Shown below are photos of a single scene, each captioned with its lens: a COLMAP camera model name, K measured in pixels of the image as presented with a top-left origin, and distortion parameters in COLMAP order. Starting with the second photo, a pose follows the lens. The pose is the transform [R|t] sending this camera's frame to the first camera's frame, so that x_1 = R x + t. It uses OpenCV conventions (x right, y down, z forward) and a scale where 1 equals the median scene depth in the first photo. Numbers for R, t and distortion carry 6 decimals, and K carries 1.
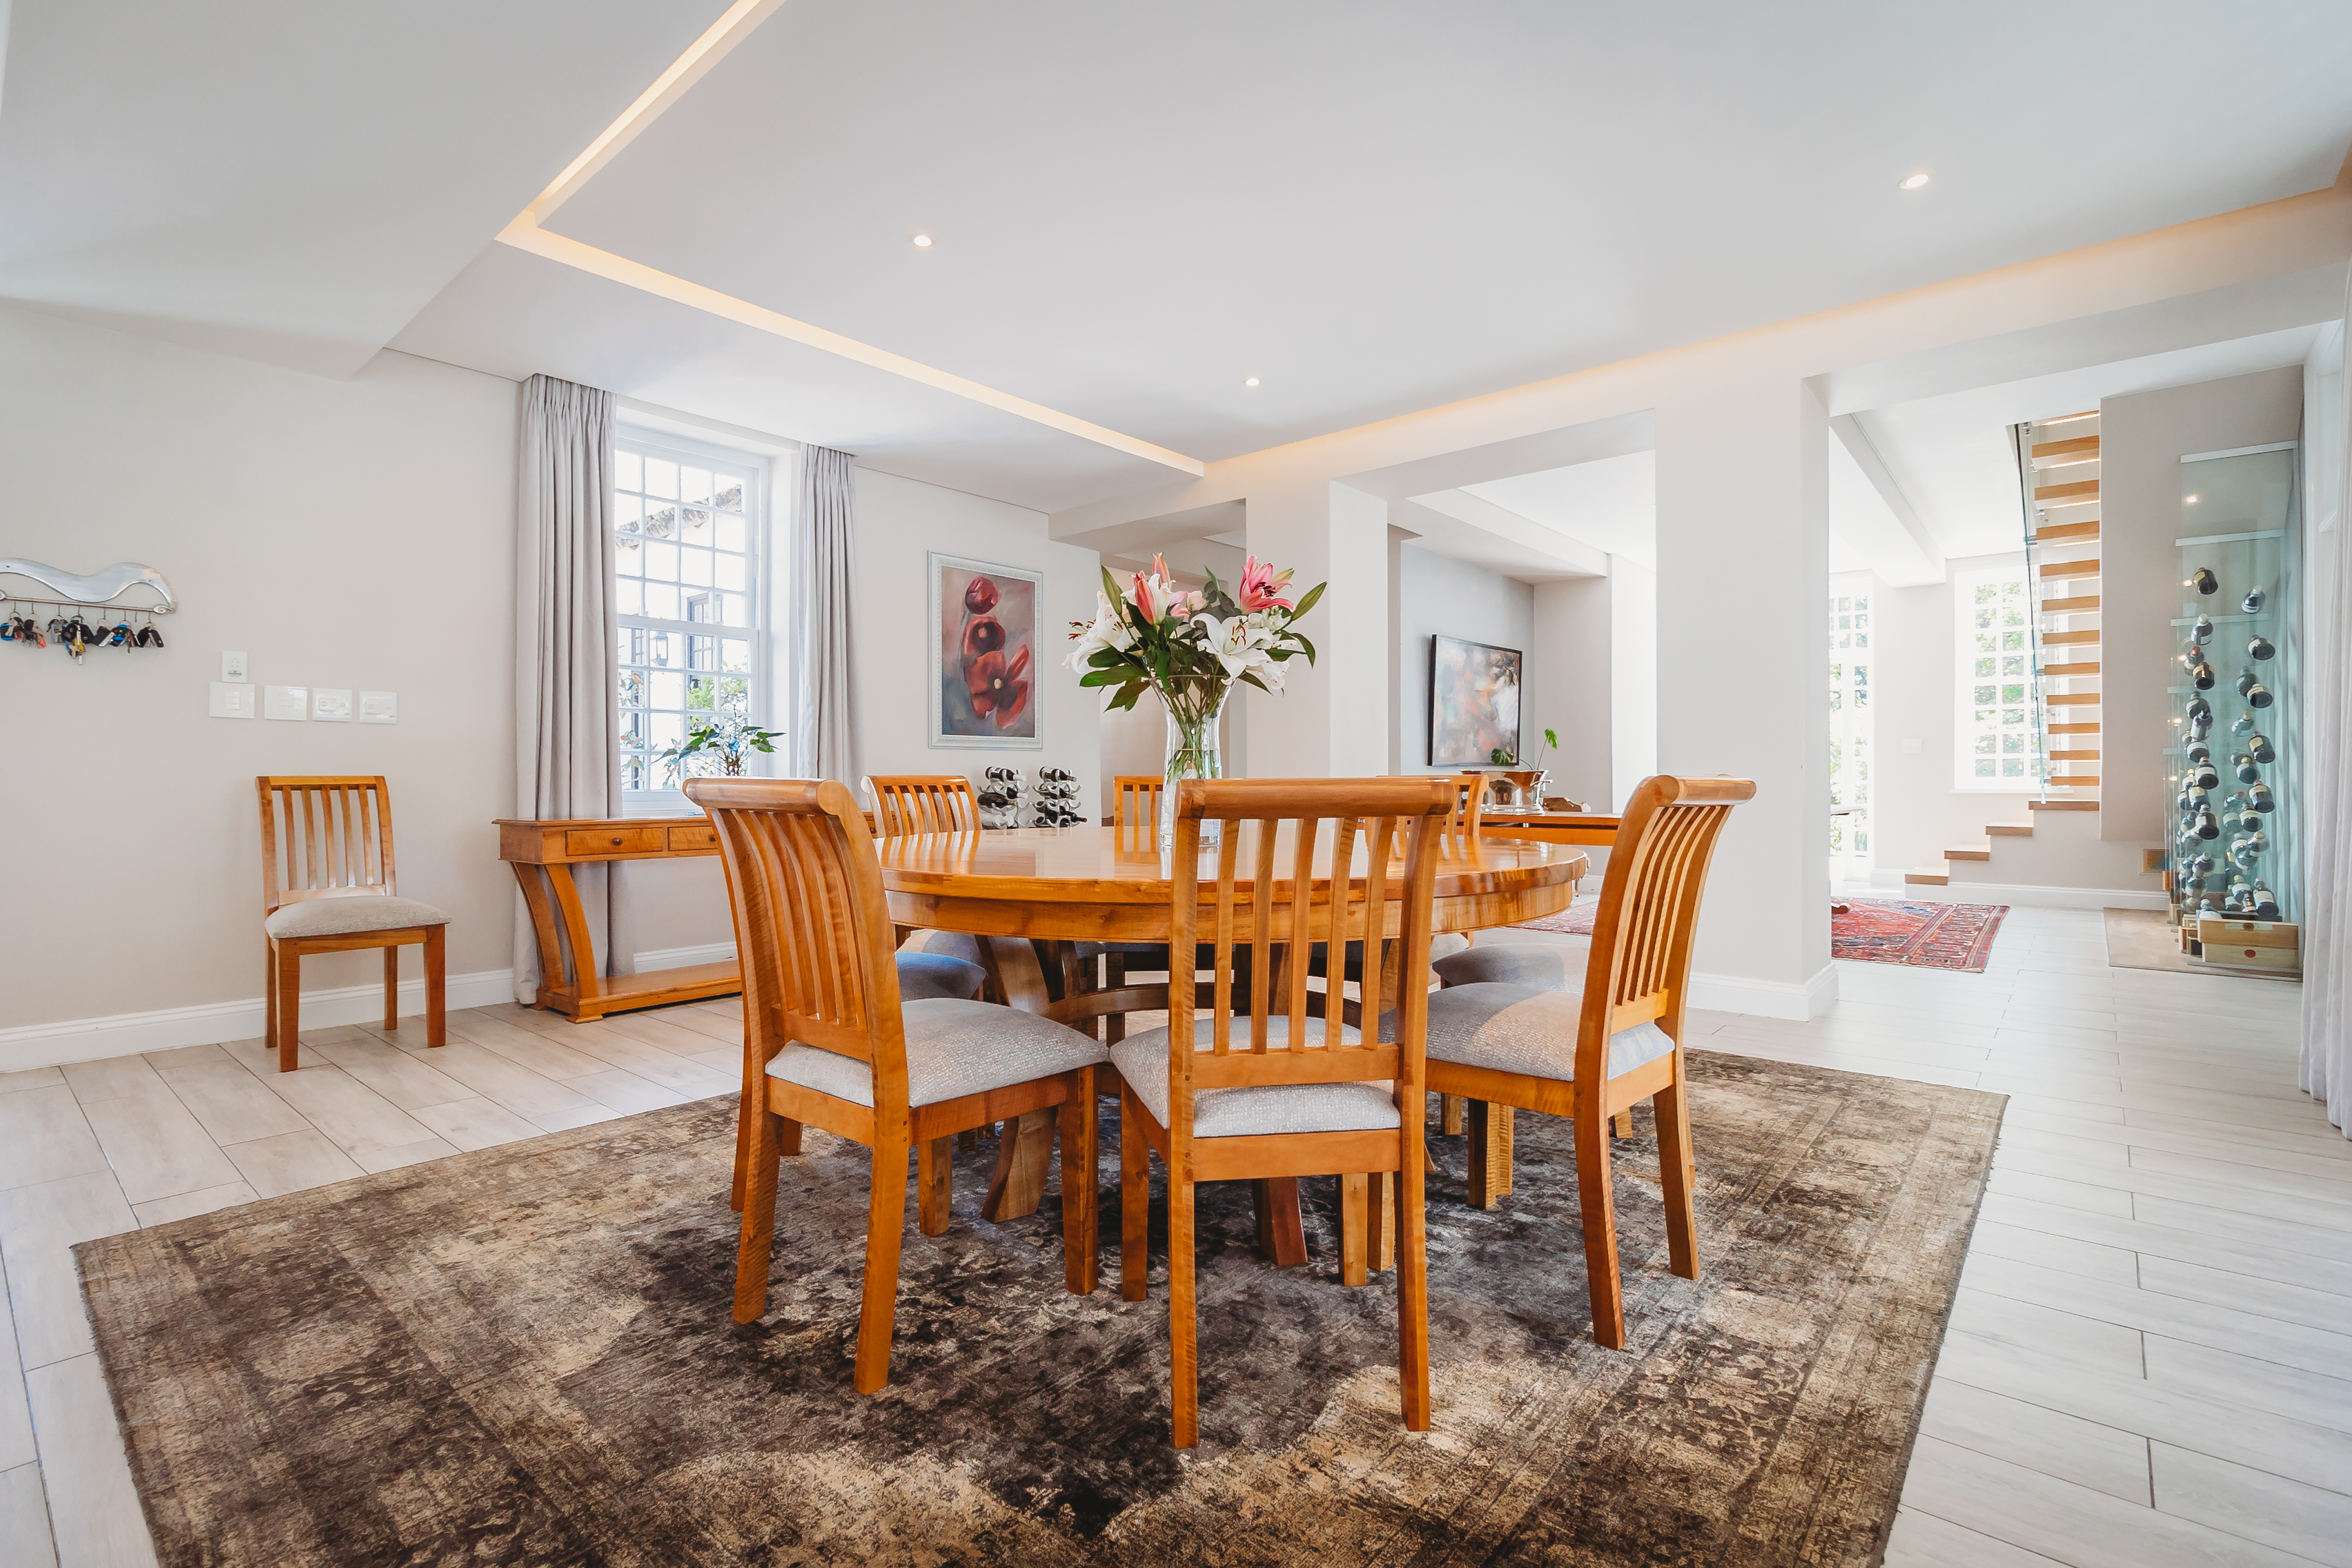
lens RADIAL K [[1088.9, 0, 1181.6], [0, 1088.9, 782.9], [0, 0, 1]] dist [0.002665, -0.002237]
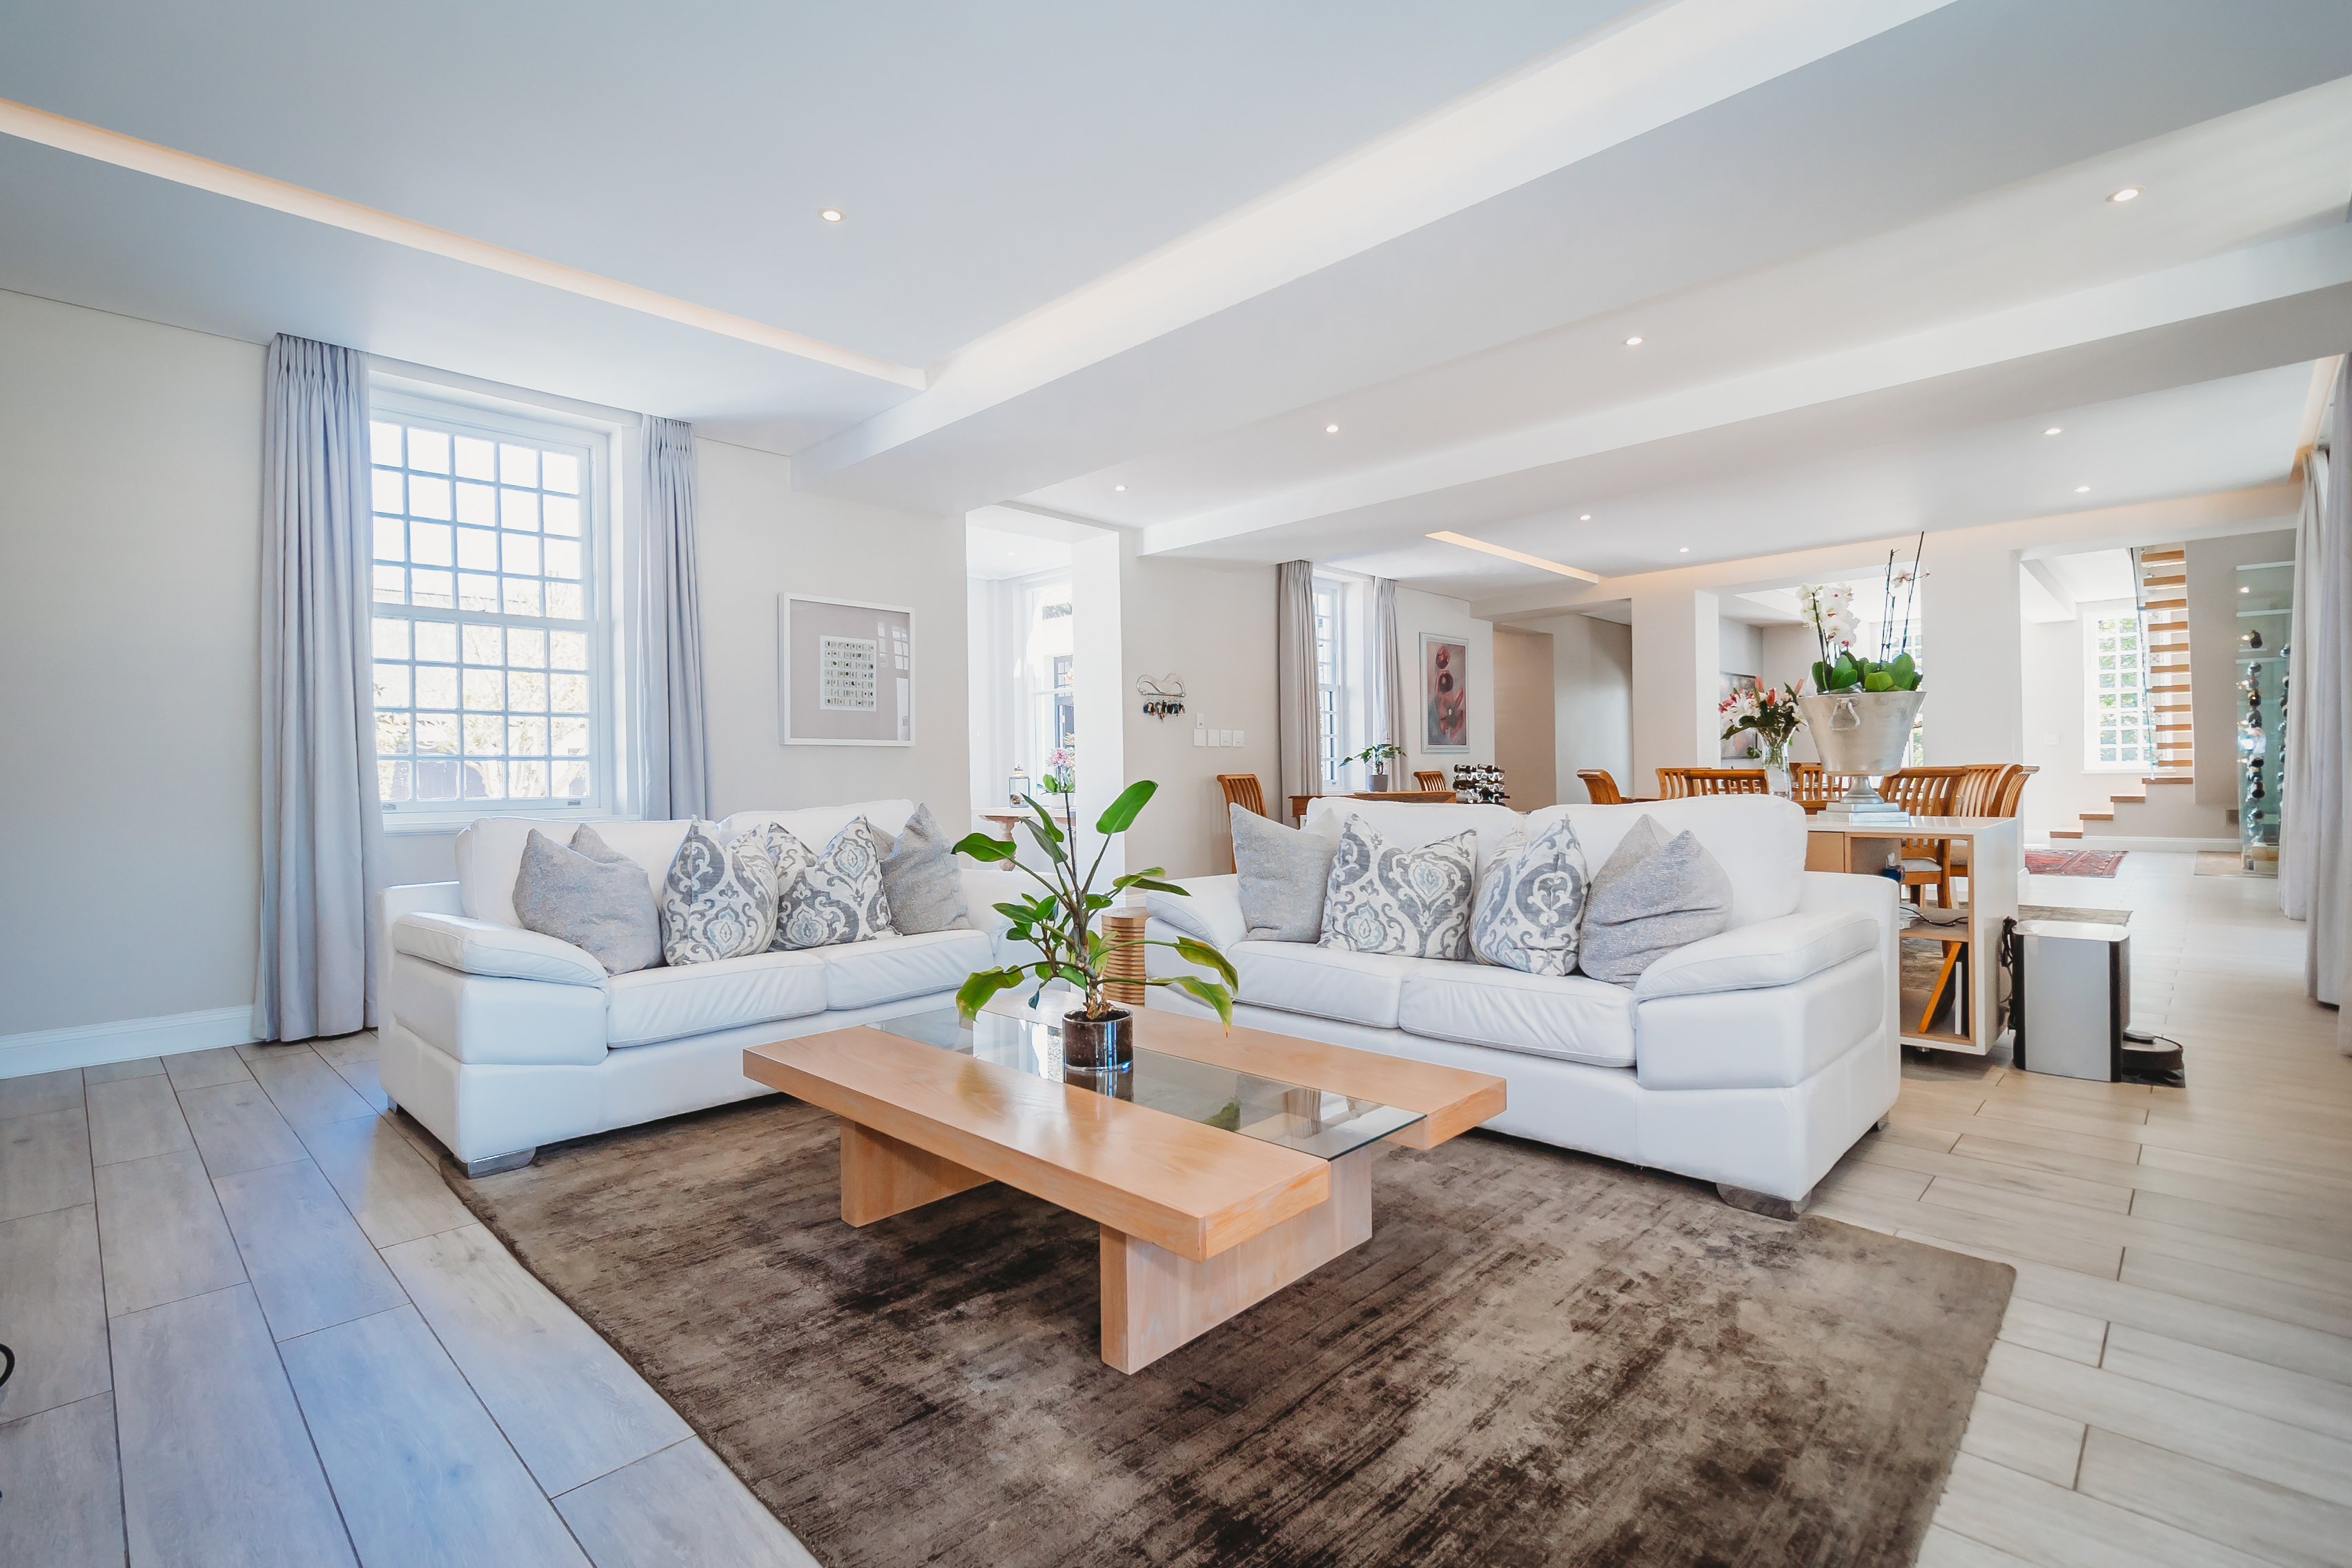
lens RADIAL K [[1088.9, 0, 1168.4], [0, 1088.9, 781.7], [0, 0, 1]] dist [0.002665, -0.002237]
pose [[0.997465, -0.013232, -0.069916, -0.467186], [0.013446, 0.999906, 0.002594, 0.000601], [0.069875, -0.003528, 0.997550, -0.606989]]
